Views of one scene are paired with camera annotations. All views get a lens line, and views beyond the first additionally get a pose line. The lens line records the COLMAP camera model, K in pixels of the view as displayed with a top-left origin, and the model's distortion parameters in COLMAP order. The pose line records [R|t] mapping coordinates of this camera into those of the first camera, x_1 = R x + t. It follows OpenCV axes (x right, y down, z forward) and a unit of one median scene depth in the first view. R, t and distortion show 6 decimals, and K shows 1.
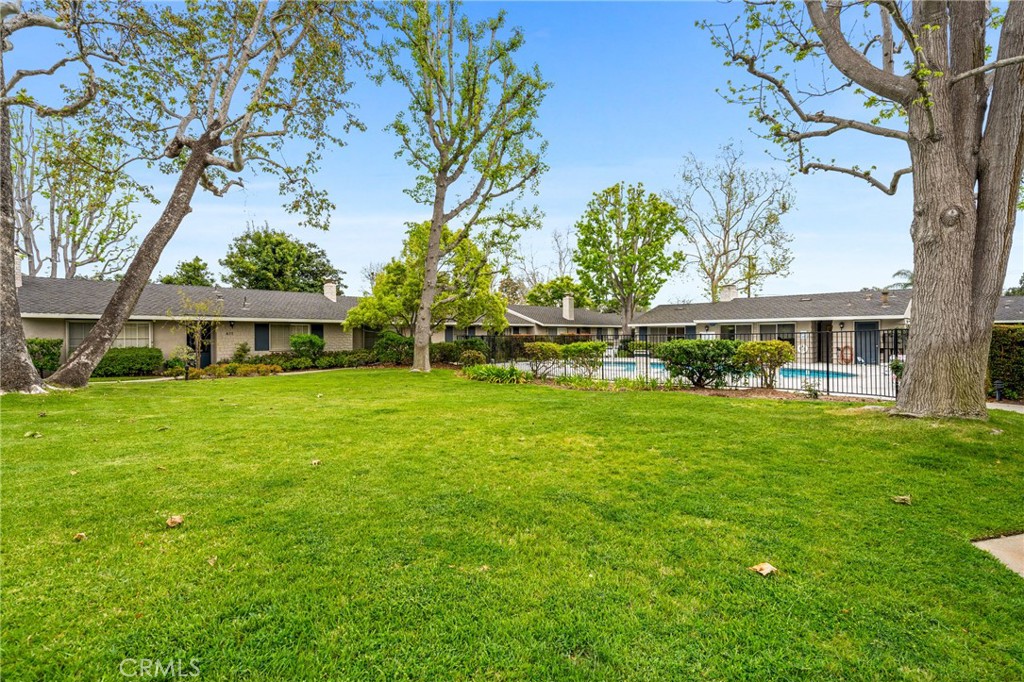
lens RADIAL K [[467.1, 0, 510.8], [0, 467.1, 339.3], [0, 0, 1]] dist [-0.001882, -0.000326]
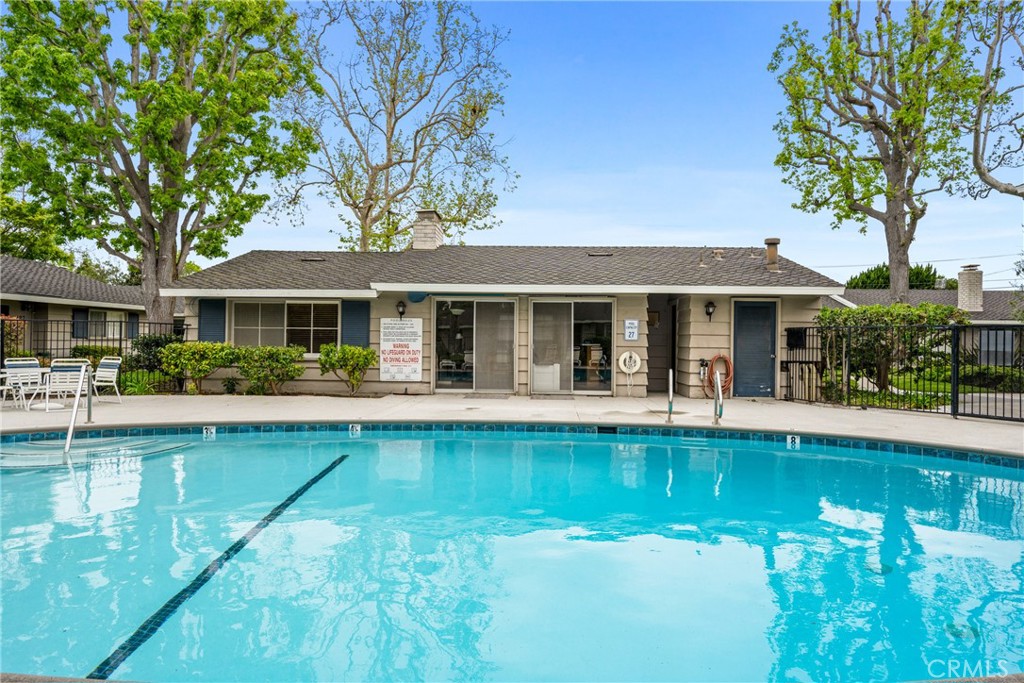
lens RADIAL K [[603.4, 0, 510.4], [0, 603.4, 343.7], [0, 0, 1]] dist [0.004265, 0.000735]
pose [[0.722406, 0.010674, 0.691386, 0.131843], [-0.008360, 0.999943, -0.006703, 0.006132], [-0.691418, -0.000938, 0.722454, 0.513225]]
